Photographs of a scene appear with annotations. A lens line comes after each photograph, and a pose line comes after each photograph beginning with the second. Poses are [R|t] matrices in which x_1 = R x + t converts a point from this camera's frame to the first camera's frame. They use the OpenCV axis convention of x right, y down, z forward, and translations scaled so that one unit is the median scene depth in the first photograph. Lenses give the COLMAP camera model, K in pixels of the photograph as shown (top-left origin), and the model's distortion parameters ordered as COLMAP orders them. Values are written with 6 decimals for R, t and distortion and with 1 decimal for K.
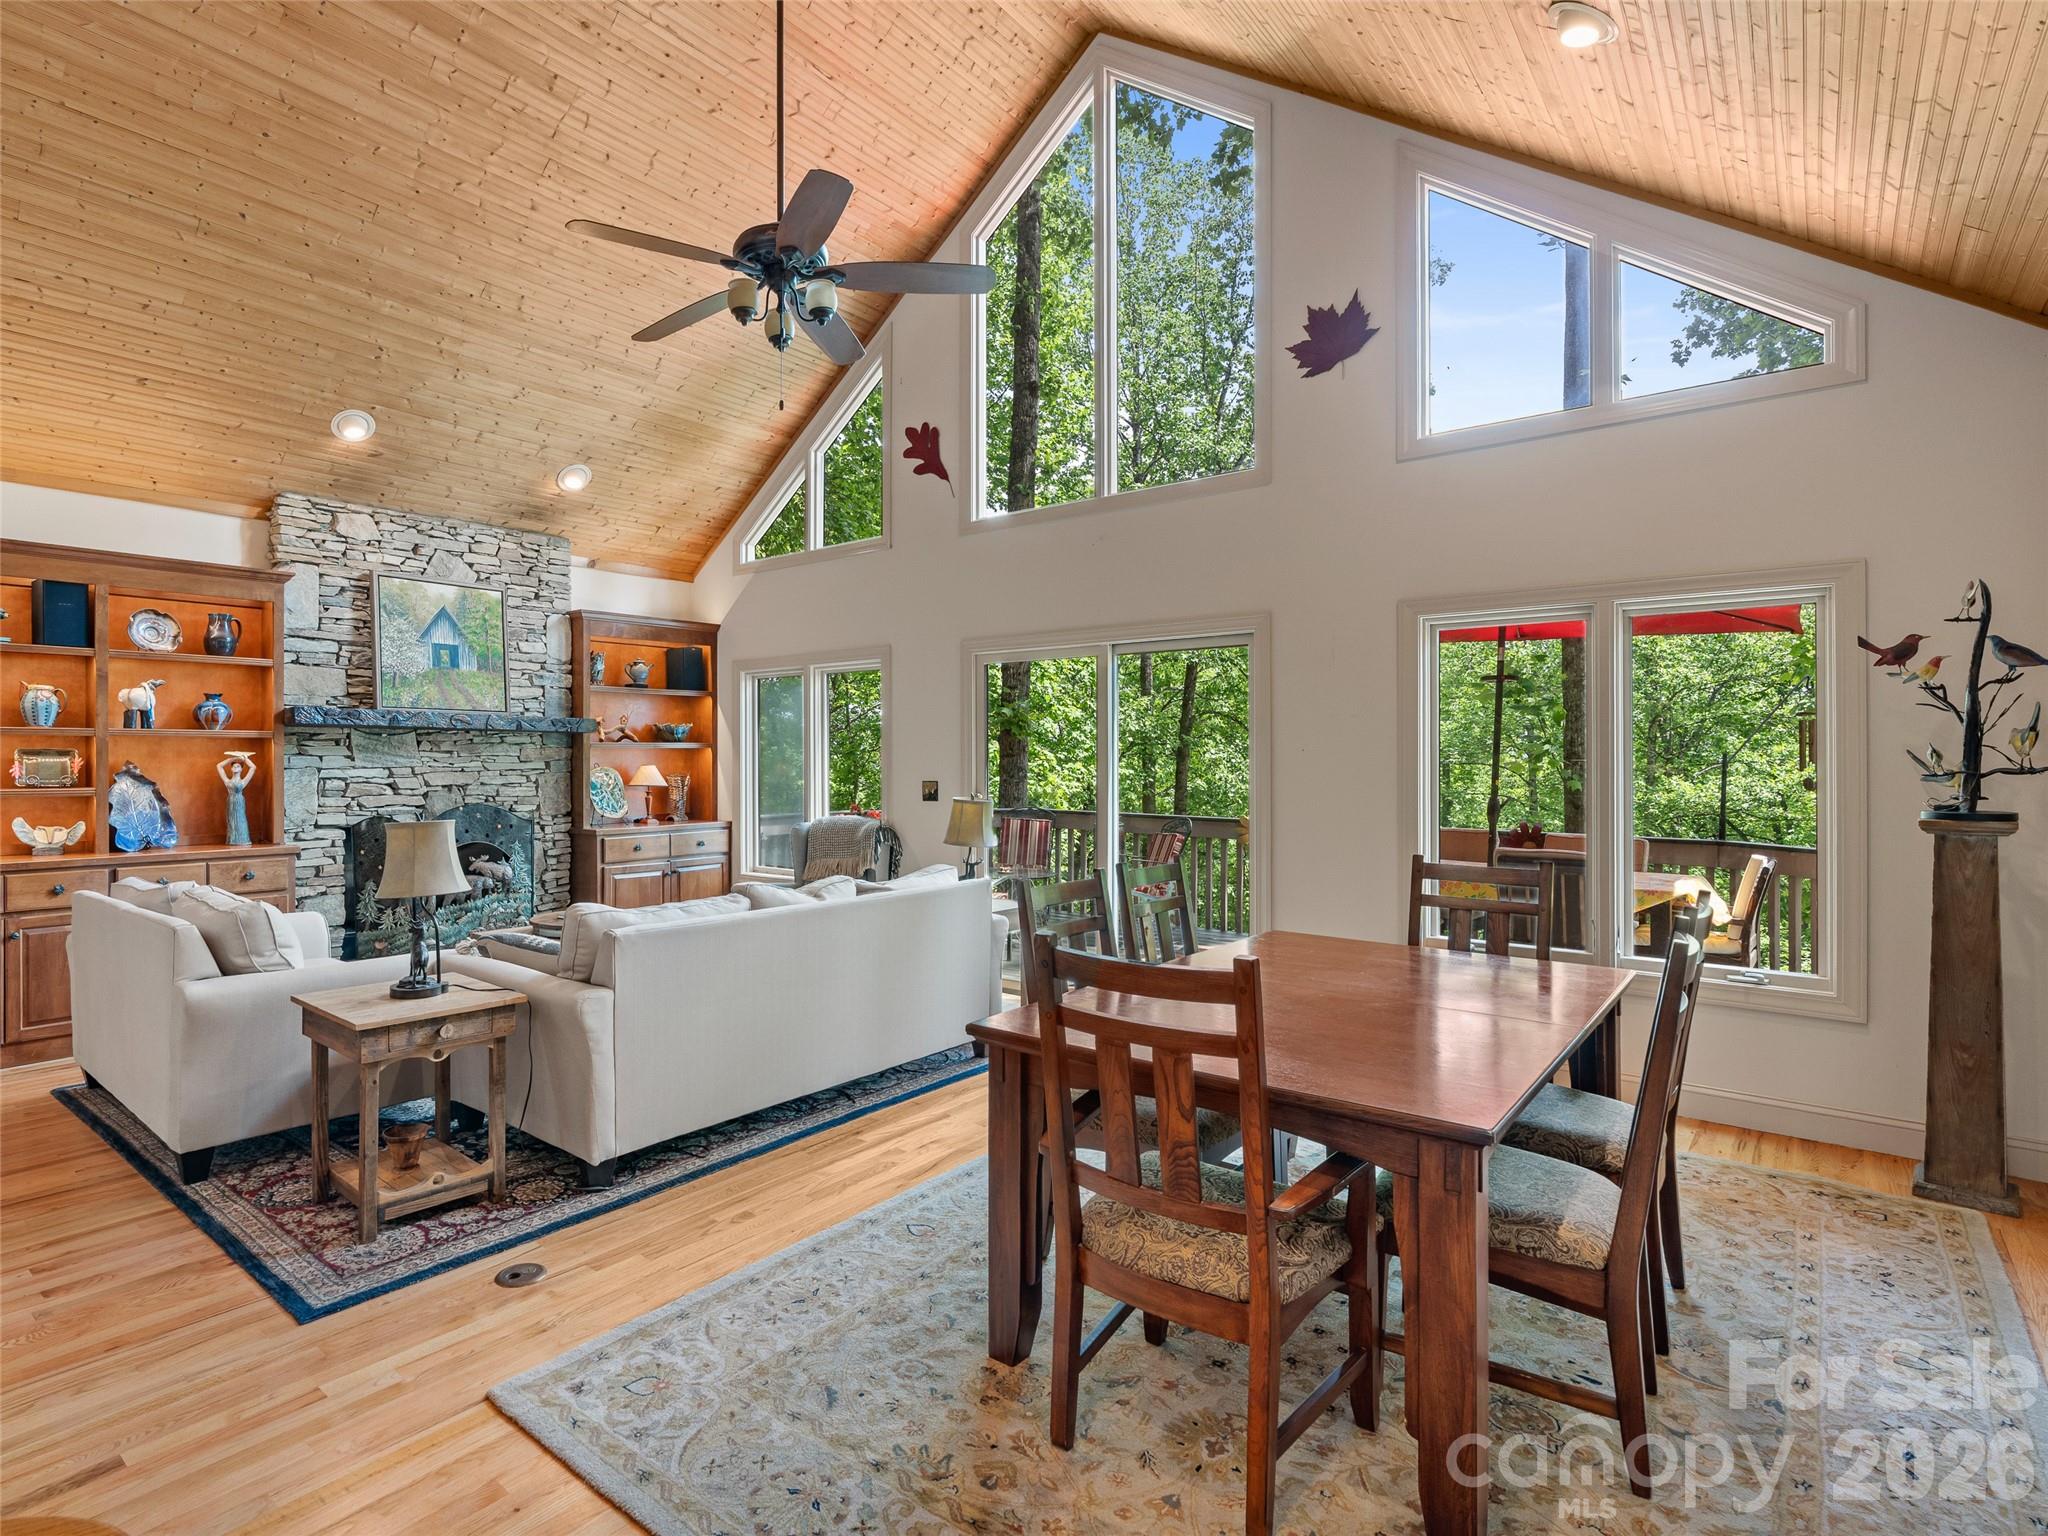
lens RADIAL K [[1048.6, 0, 896.2], [0, 1048.6, 758.3], [0, 0, 1]] dist [-0.011036, 0.004314]
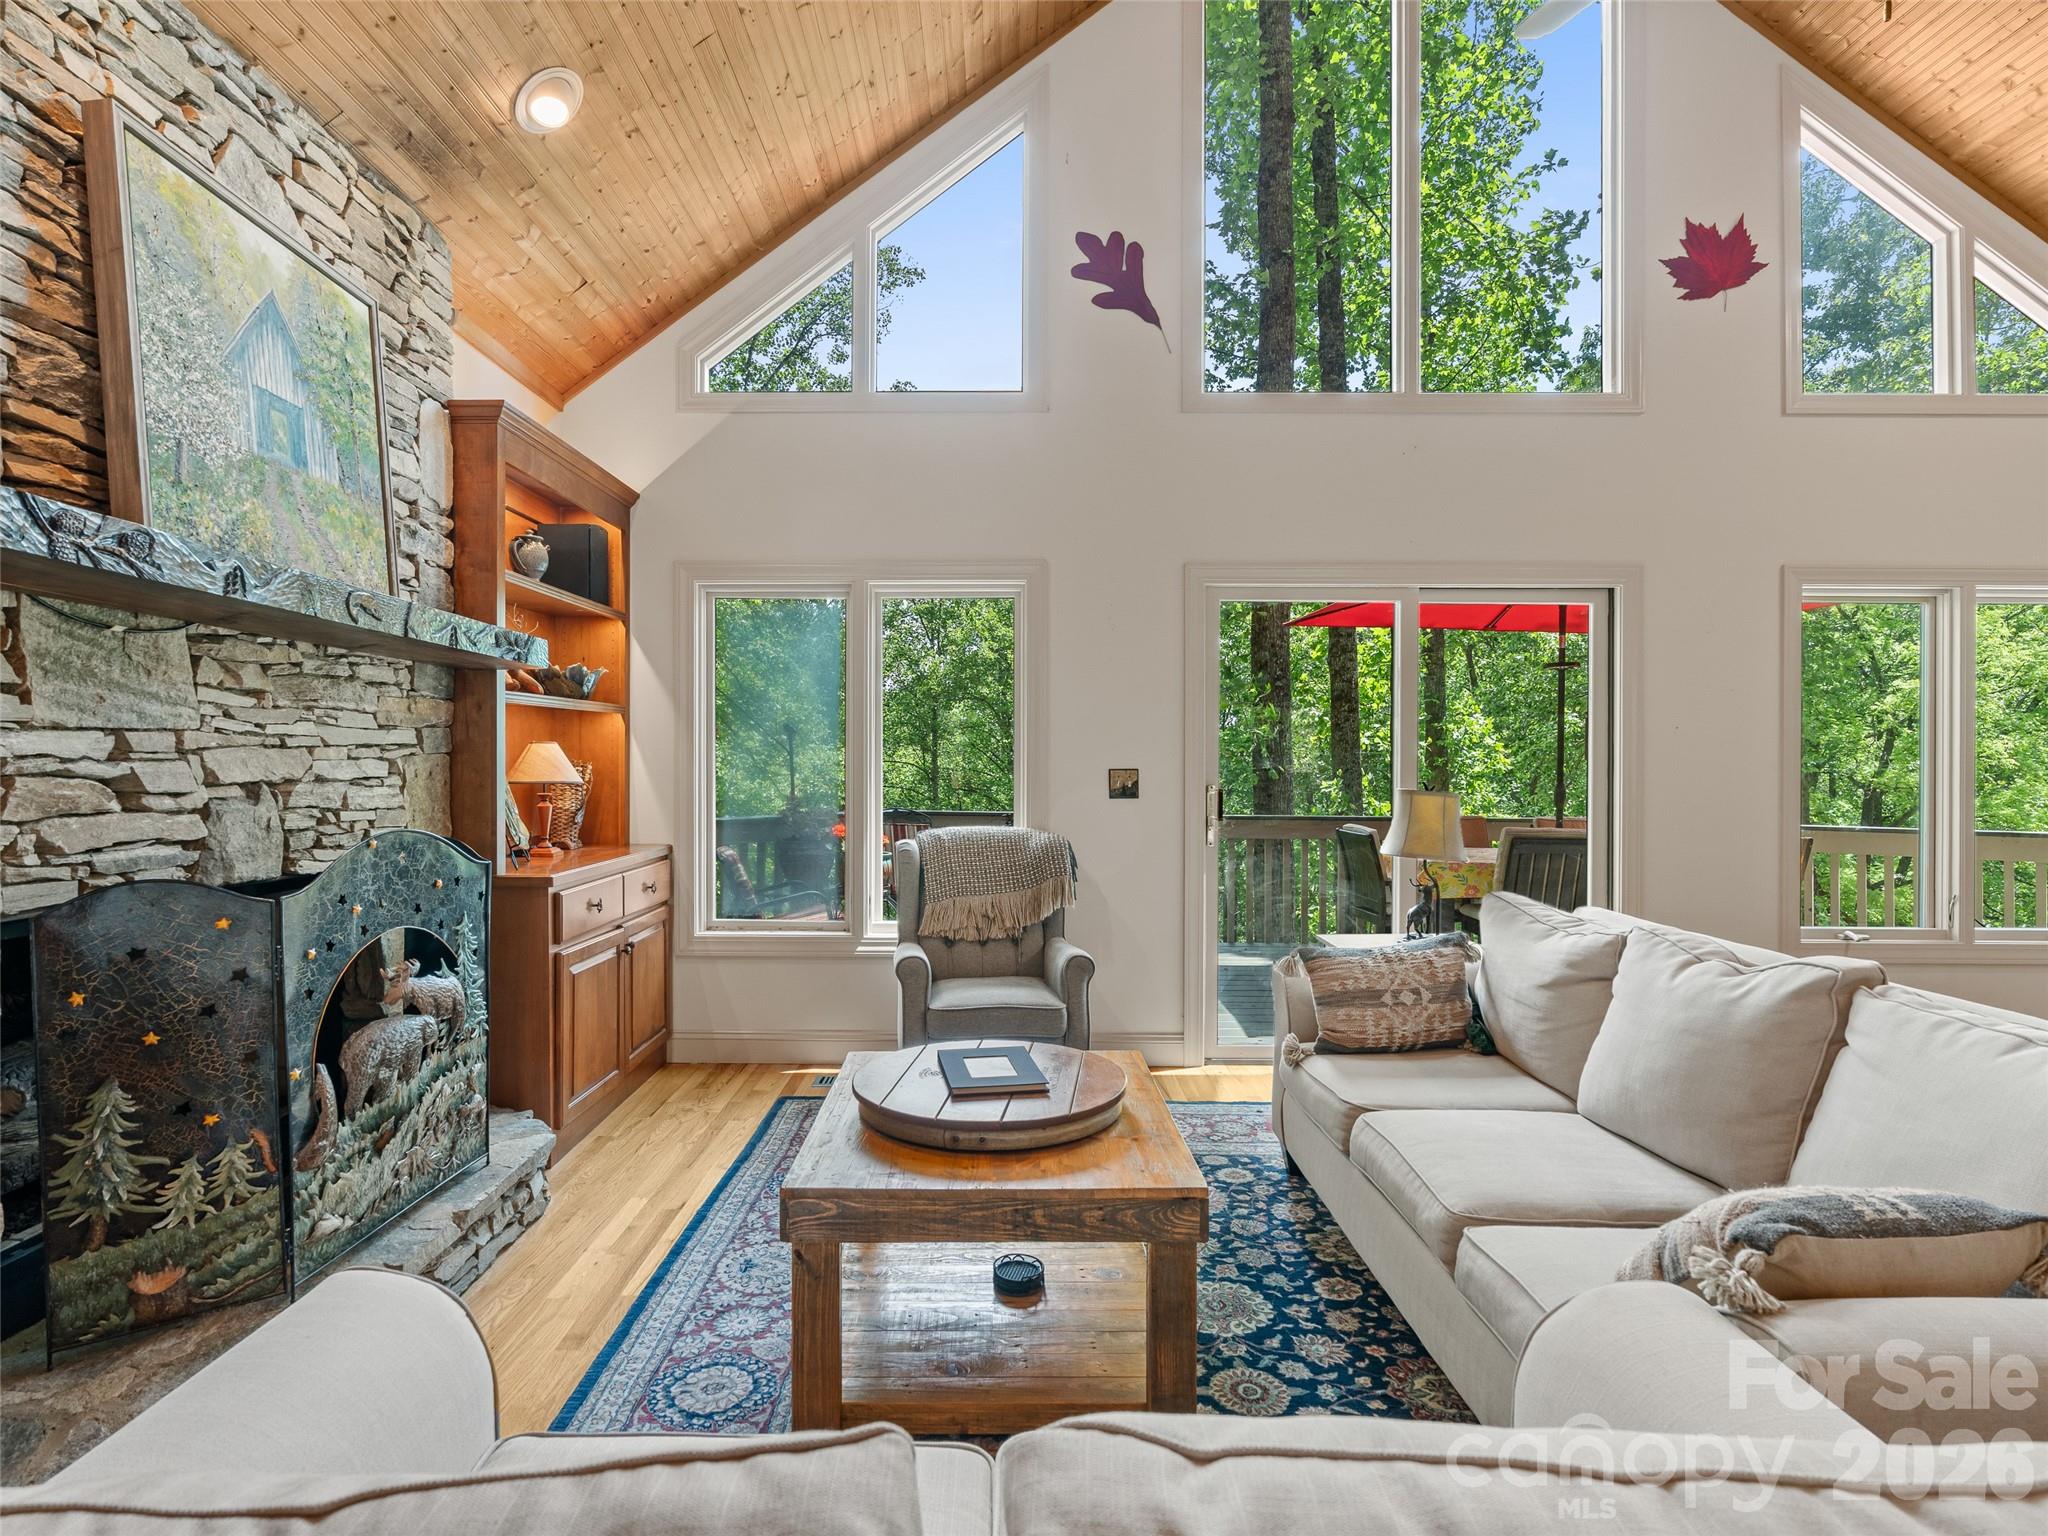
lens RADIAL K [[1048.6, 0, 995.9], [0, 1048.6, 765.6], [0, 0, 1]] dist [-0.011036, 0.004314]
pose [[0.758952, -0.000119, 0.651146, -0.484166], [-0.003229, 0.999987, 0.003946, 0.017854], [-0.651138, -0.005098, 0.758942, 0.565786]]
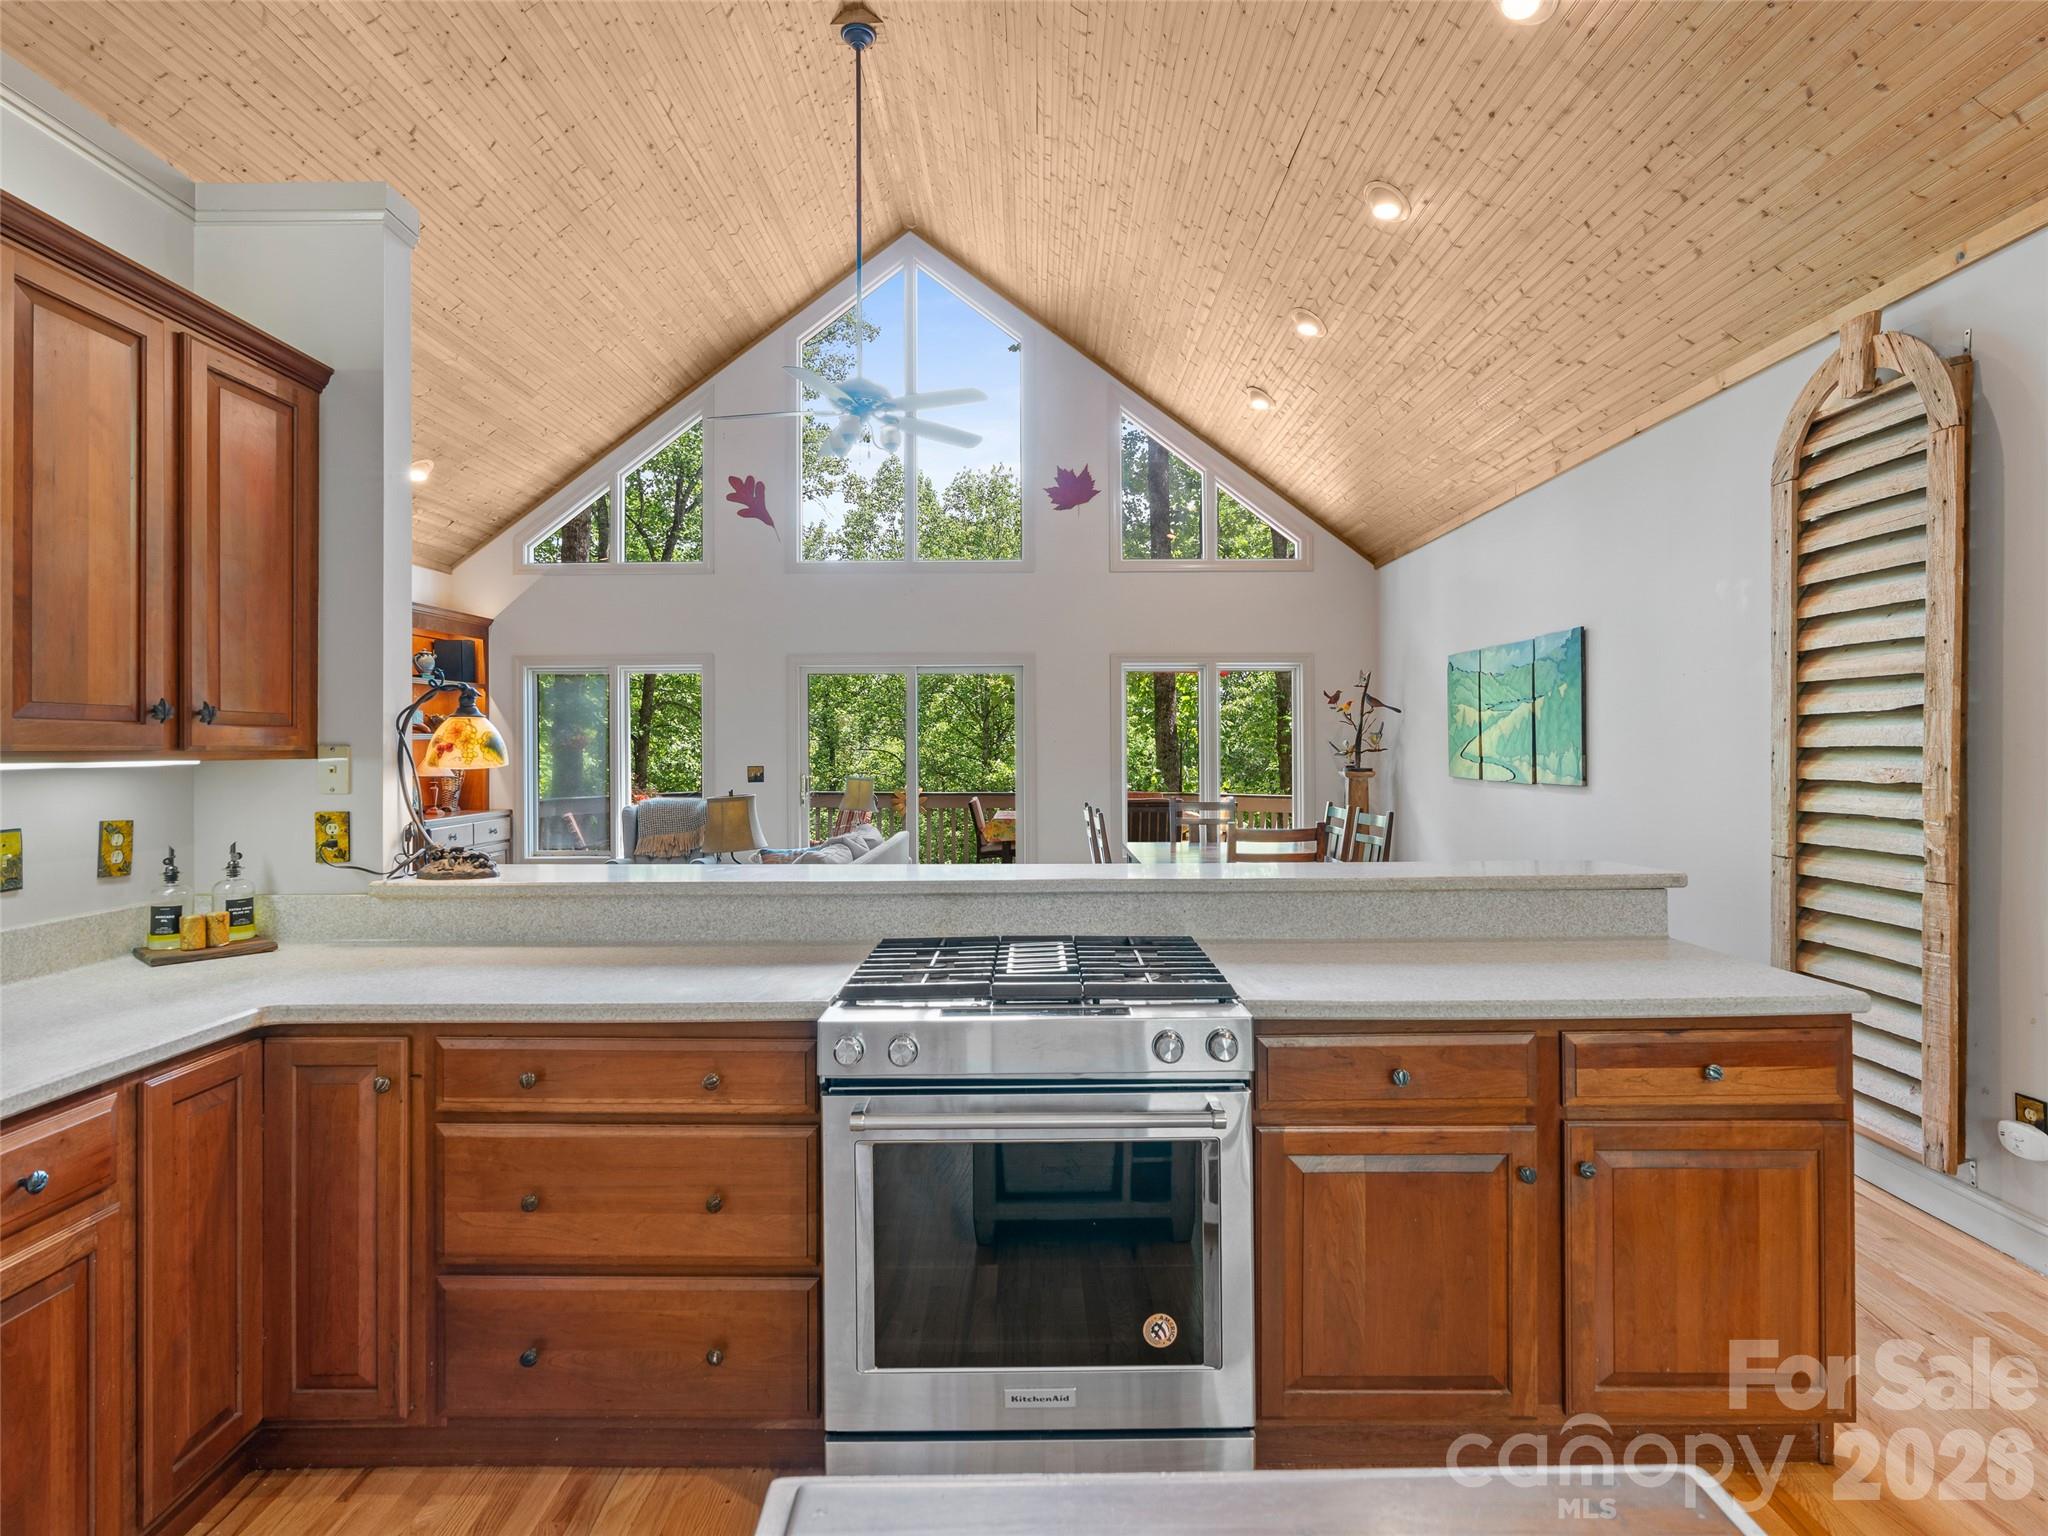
lens RADIAL K [[1048.6, 0, 1024.7], [0, 1048.6, 738.9], [0, 0, 1]] dist [-0.011036, 0.004314]
pose [[0.755488, 0.001040, 0.655162, -0.558446], [0.004426, 0.999968, -0.006692, -0.001141], [-0.655148, 0.007956, 0.755459, -0.146949]]
